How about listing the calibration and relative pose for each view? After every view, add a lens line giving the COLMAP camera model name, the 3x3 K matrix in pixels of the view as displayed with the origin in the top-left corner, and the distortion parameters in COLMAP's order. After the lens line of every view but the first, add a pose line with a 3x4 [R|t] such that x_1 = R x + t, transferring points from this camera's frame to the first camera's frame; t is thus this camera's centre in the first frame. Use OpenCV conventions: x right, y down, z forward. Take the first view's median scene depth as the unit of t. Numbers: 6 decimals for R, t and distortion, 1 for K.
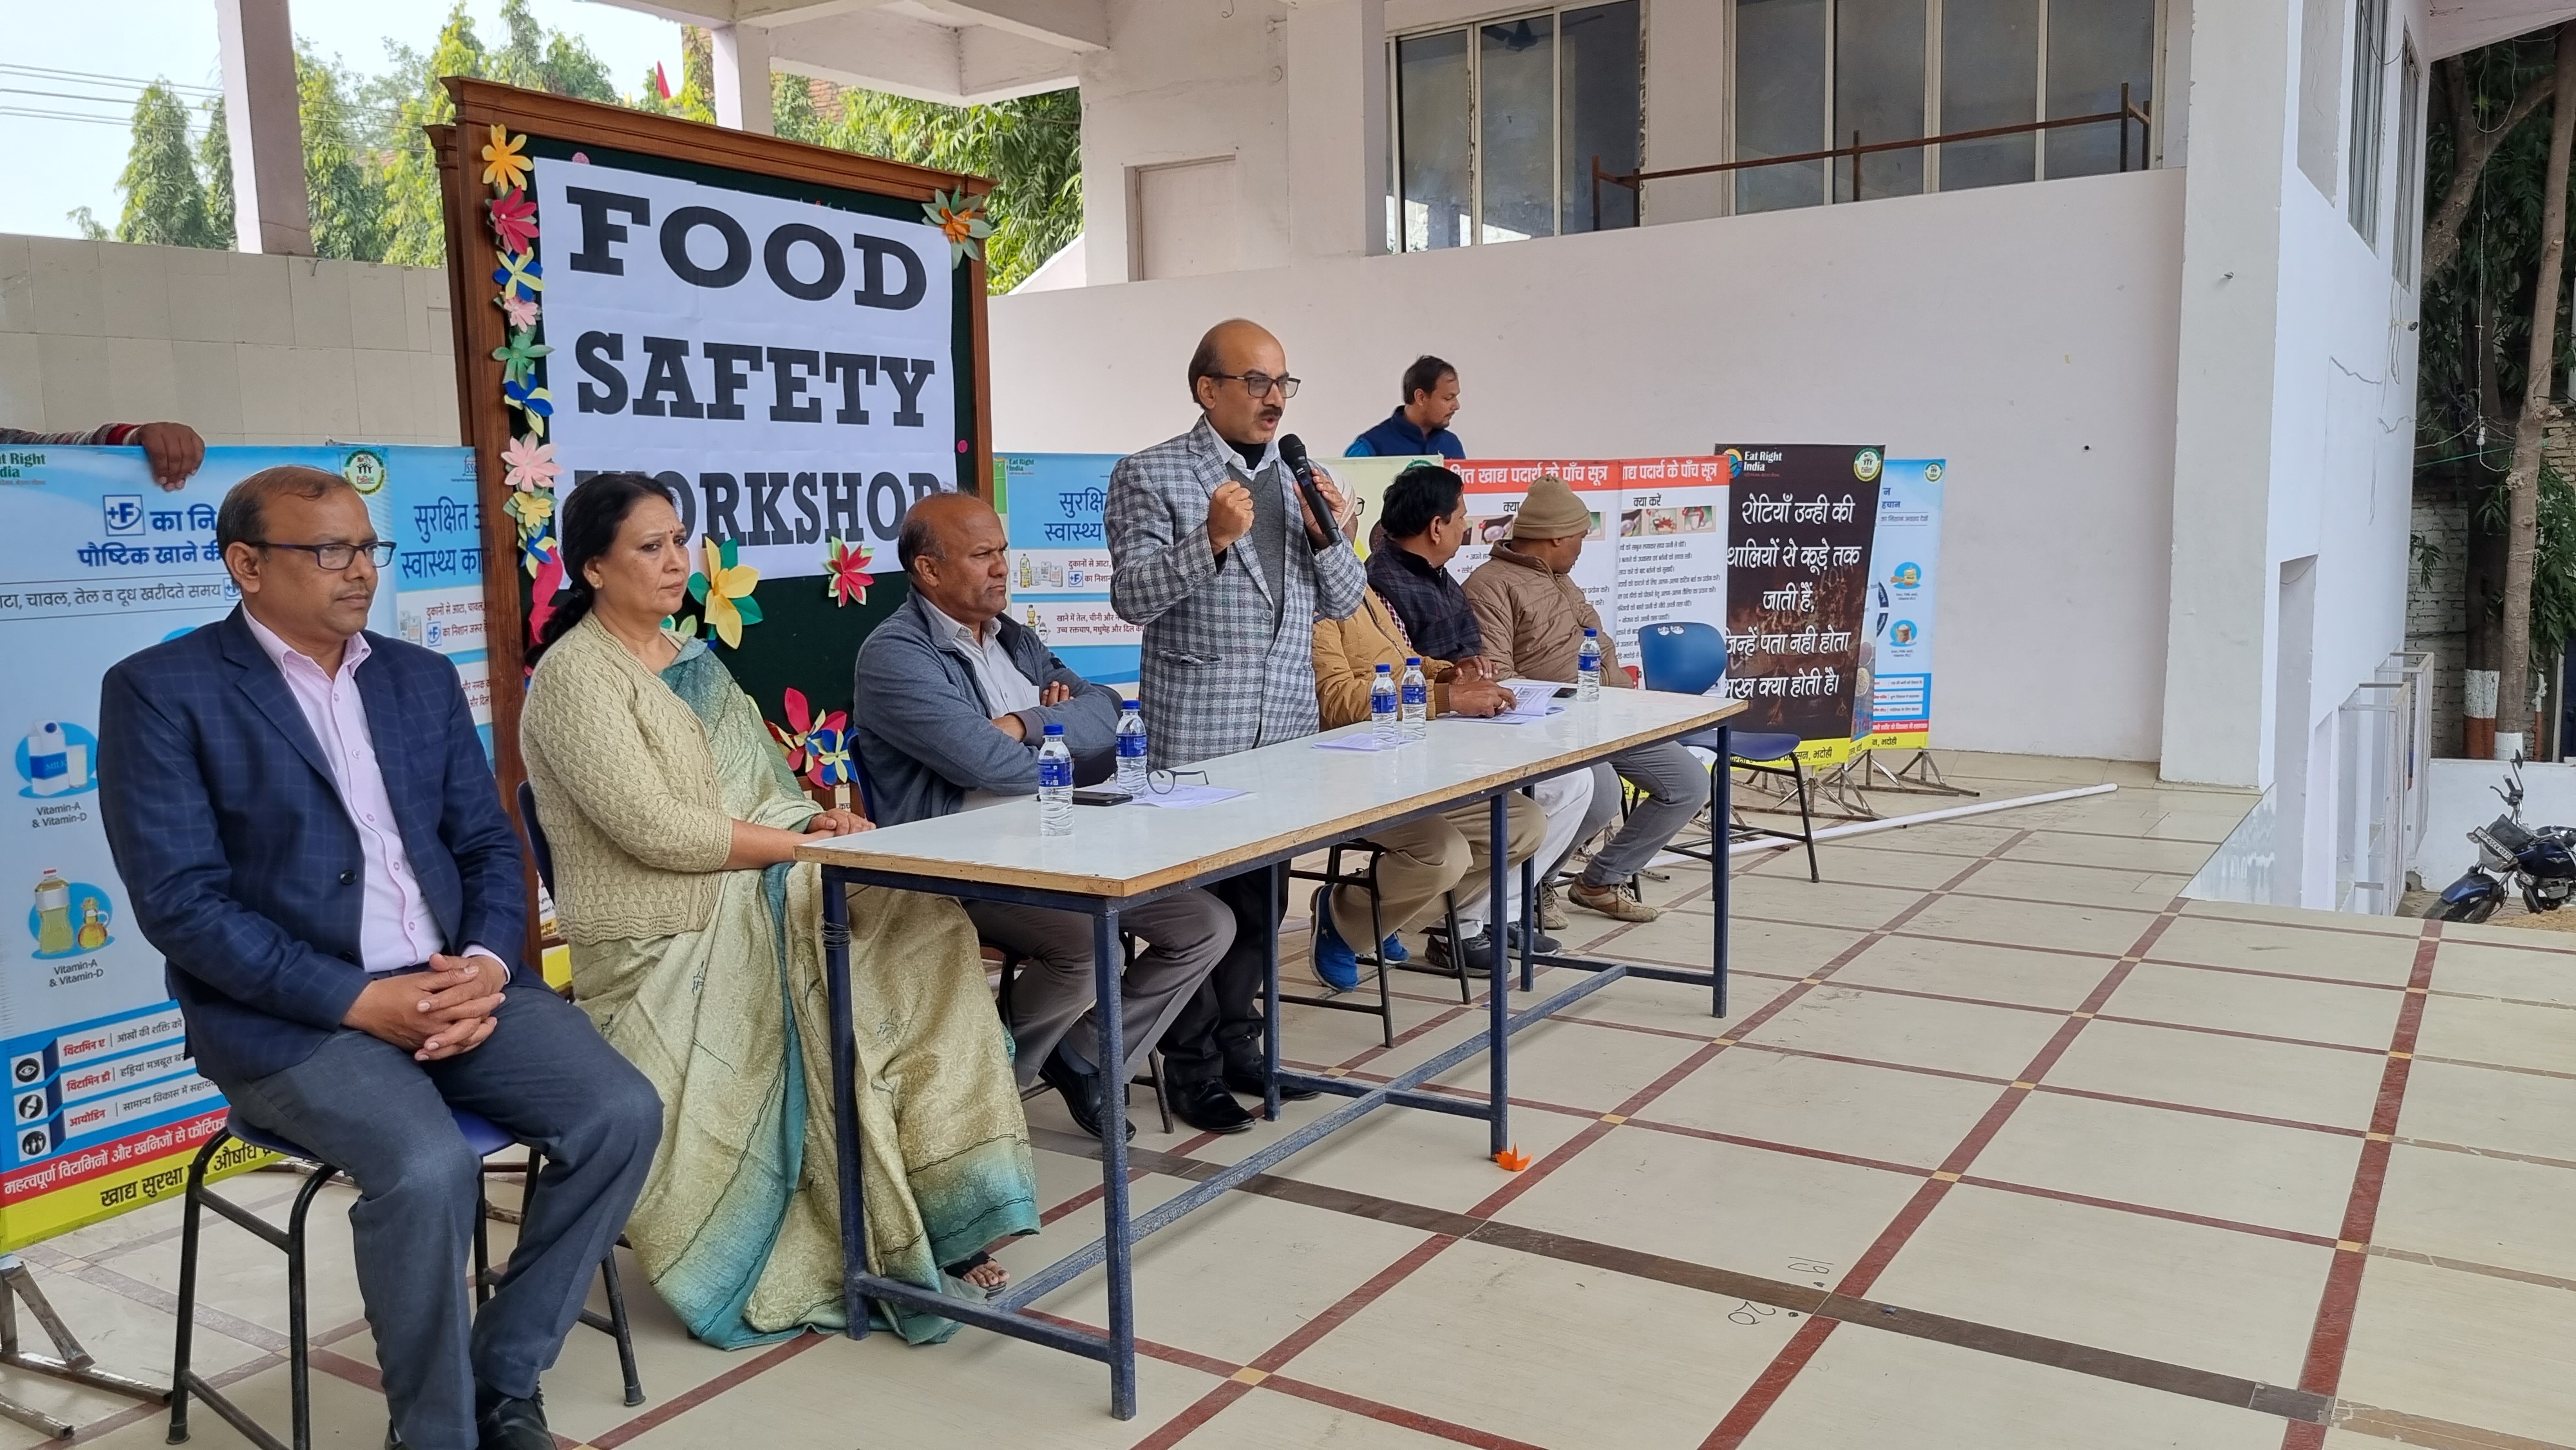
lens RADIAL K [[1966.6, 0, 1288.0], [0, 1966.6, 725.0], [0, 0, 1]] dist [0.014487, 0.002973]
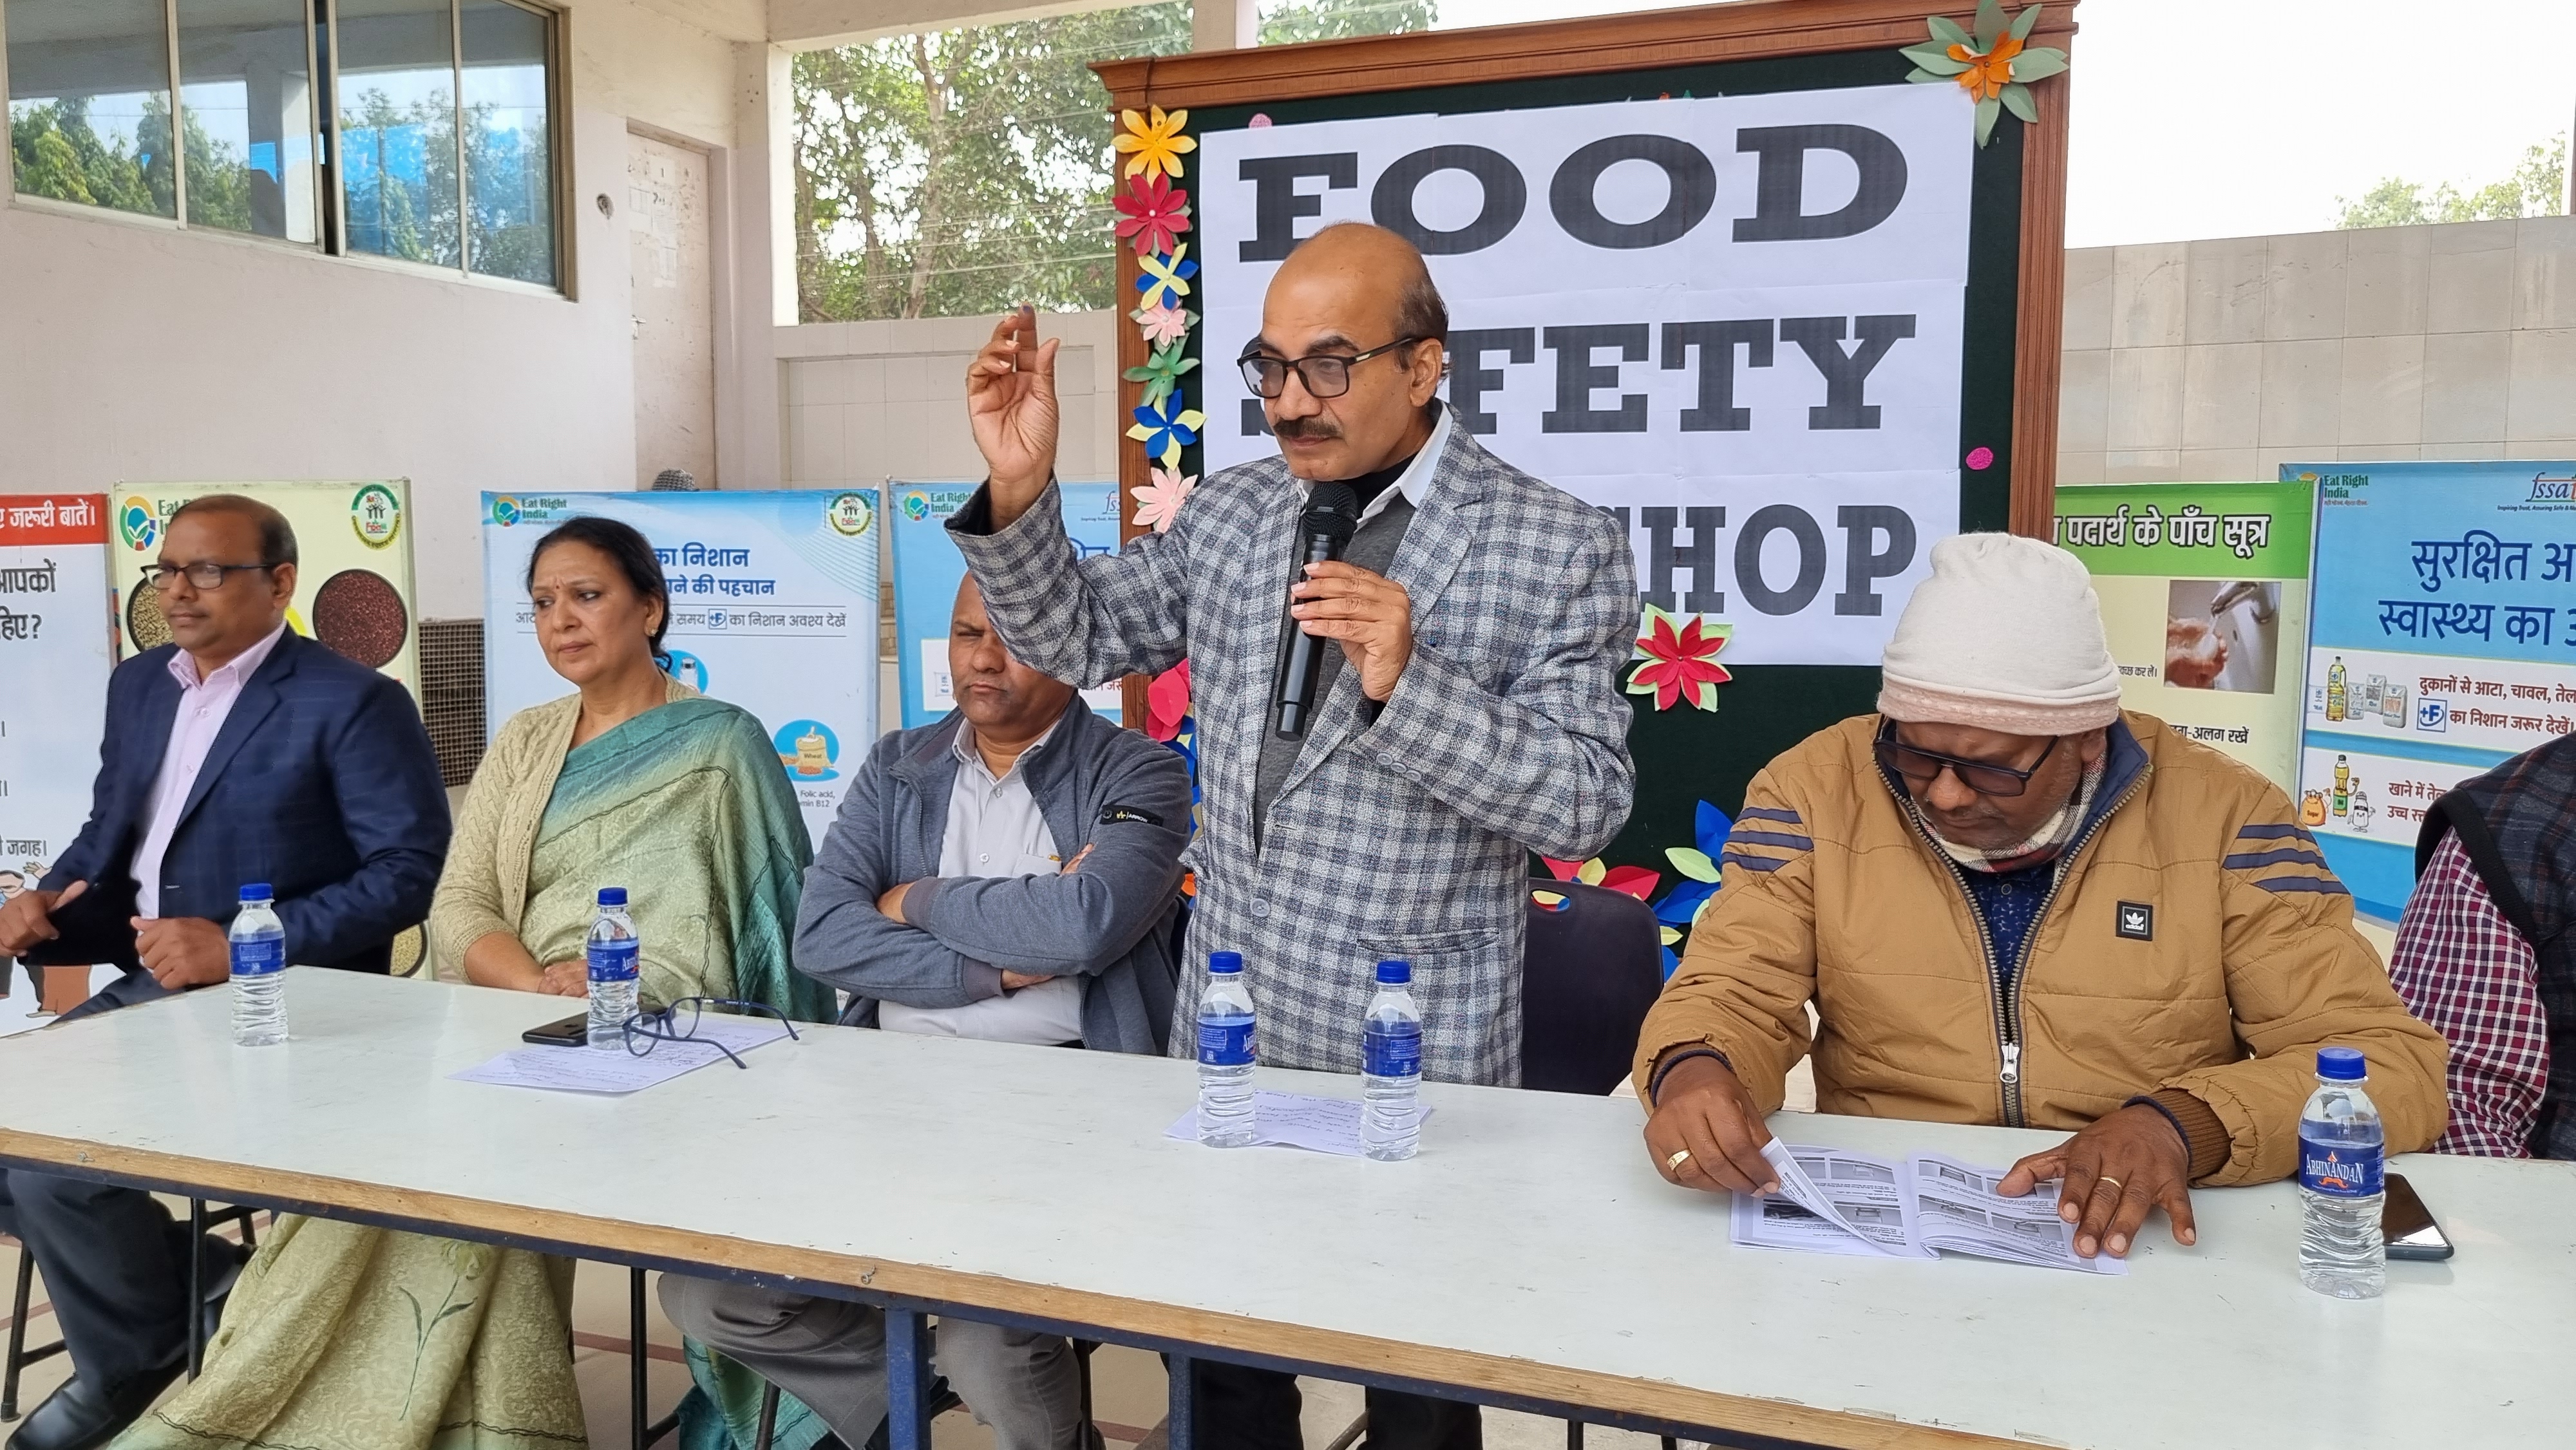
lens RADIAL K [[1966.6, 0, 1288.0], [0, 1966.6, 725.0], [0, 0, 1]] dist [0.014487, 0.002973]
pose [[0.187305, 0.106121, -0.976553, 0.407465], [-0.118756, 0.989302, 0.084728, -0.100224], [0.975097, 0.100101, 0.197904, 0.781313]]
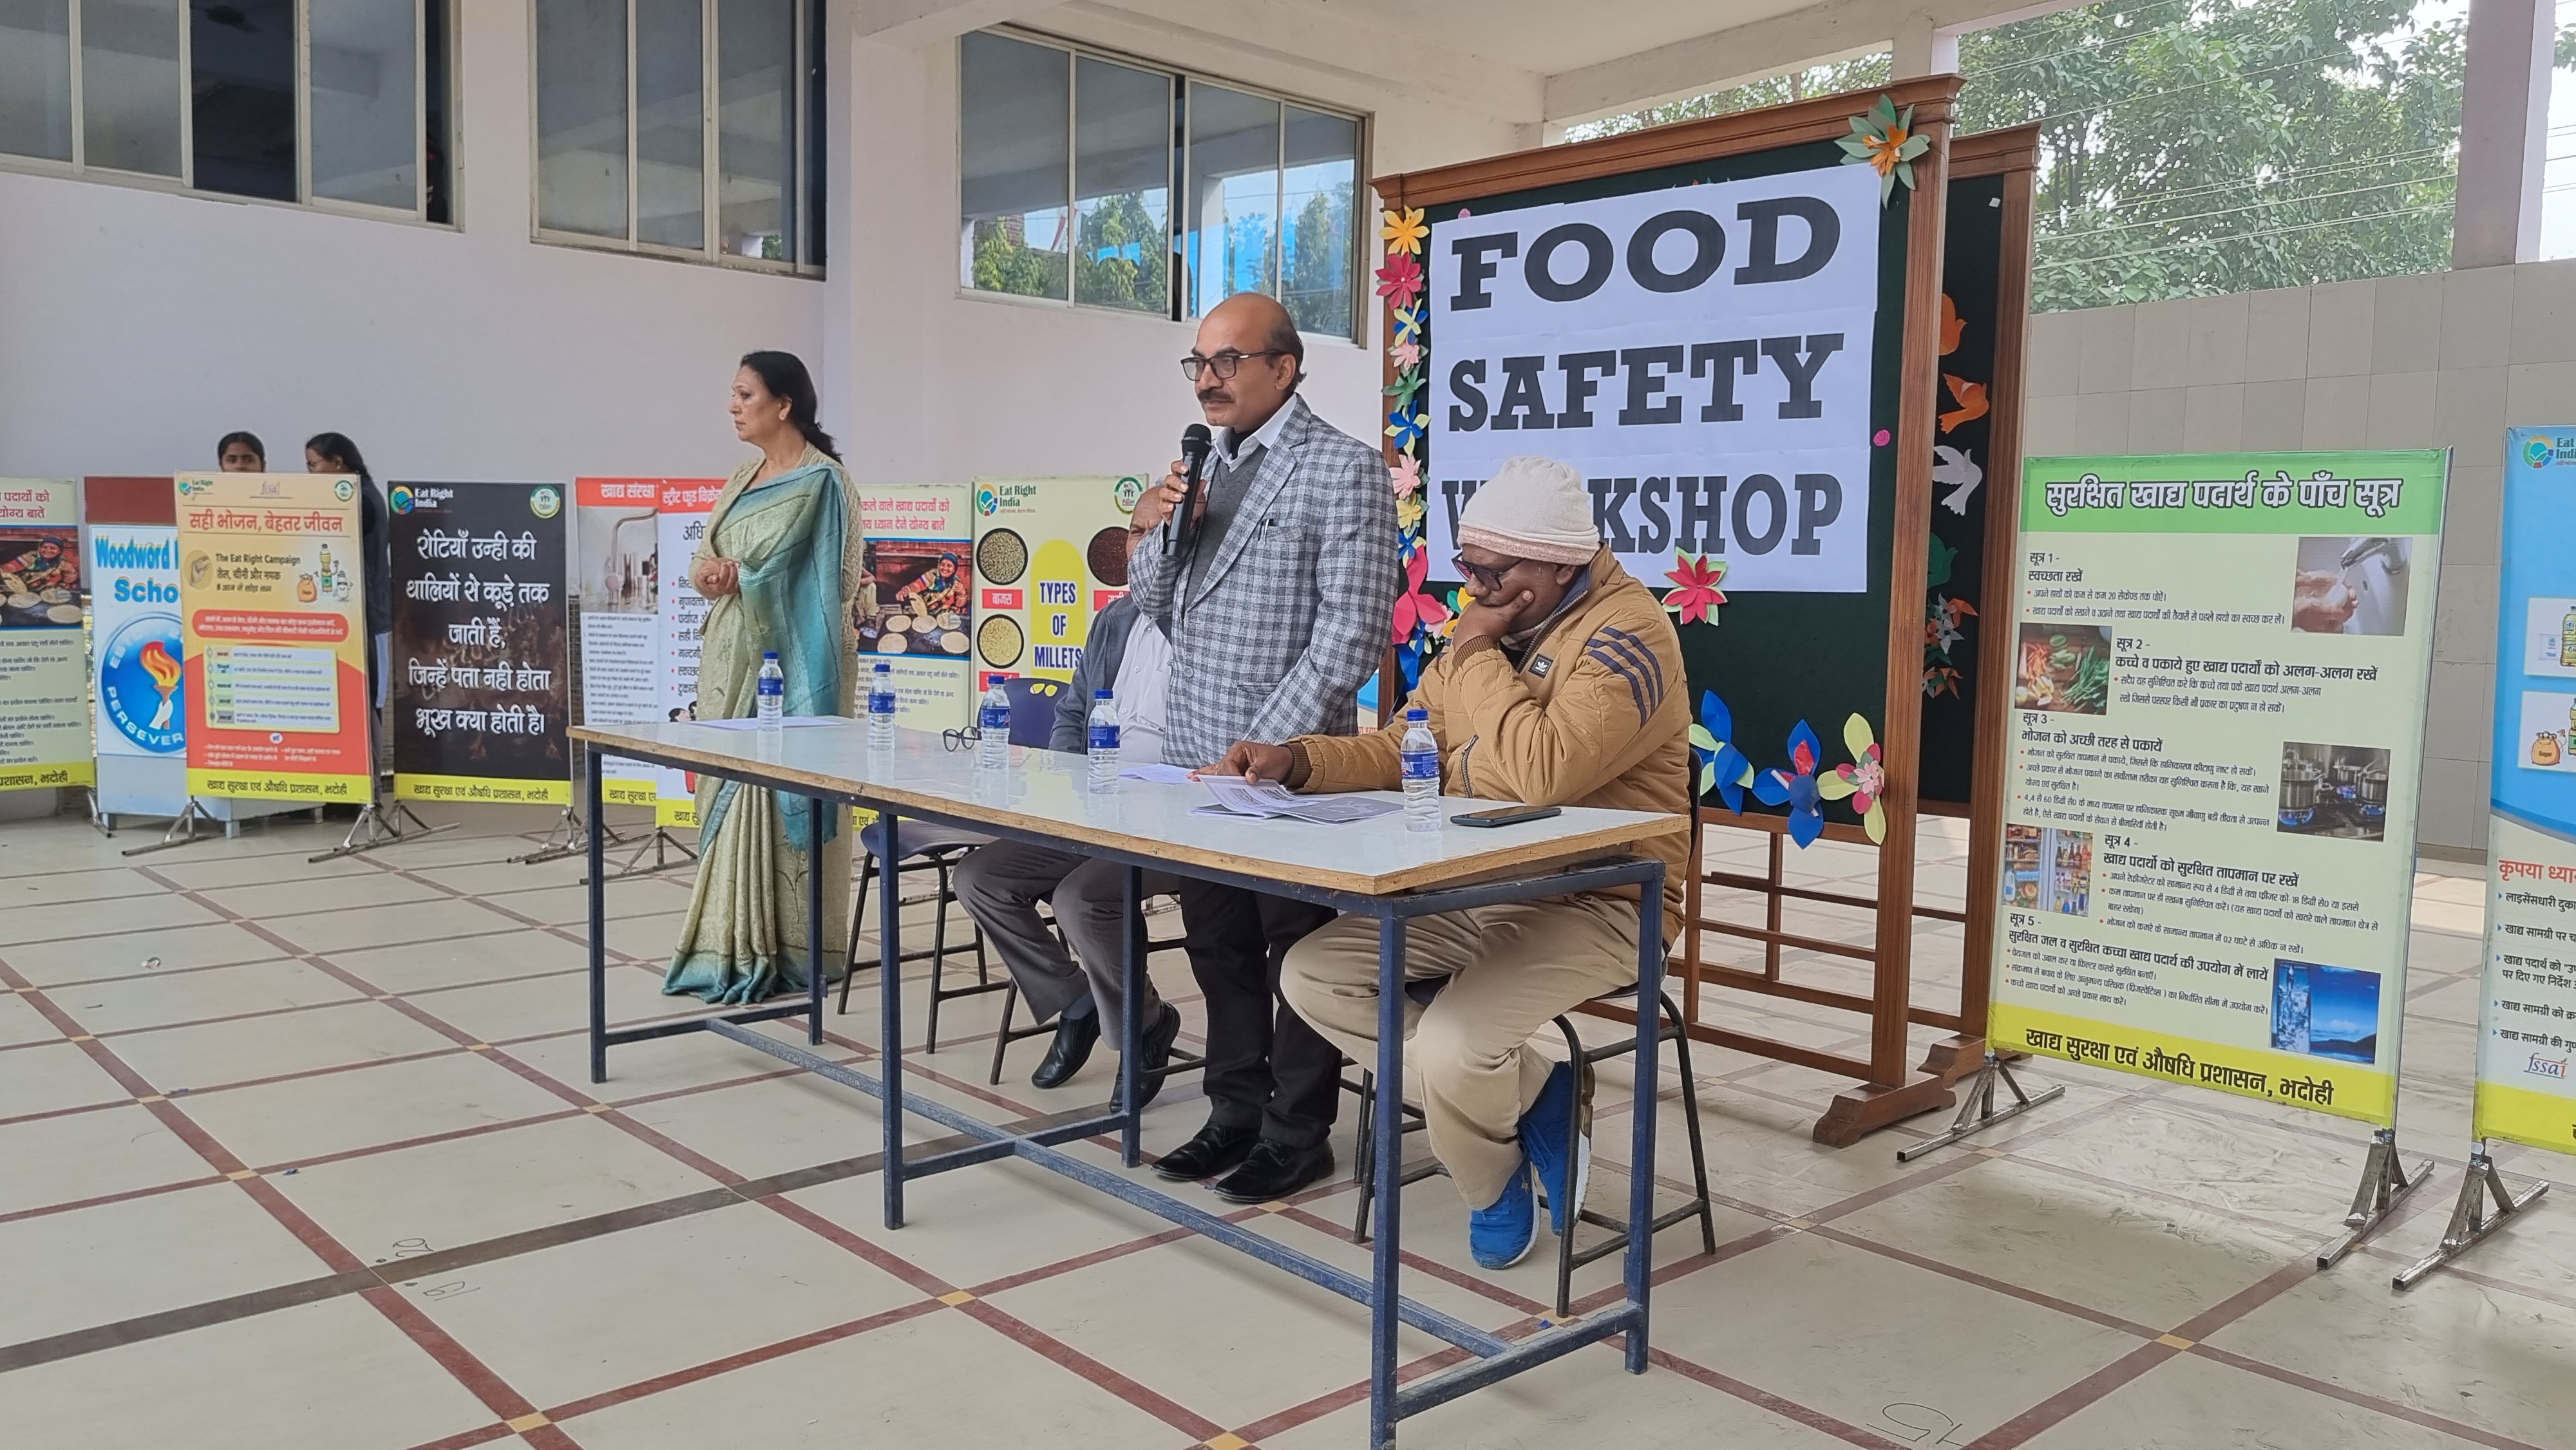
lens RADIAL K [[1966.6, 0, 1288.0], [0, 1966.6, 725.0], [0, 0, 1]] dist [0.014487, 0.002973]
pose [[-0.271819, 0.094412, -0.957706, 0.725548], [-0.123857, 0.983467, 0.132105, -0.116388], [0.954345, 0.154528, -0.255631, 1.110100]]
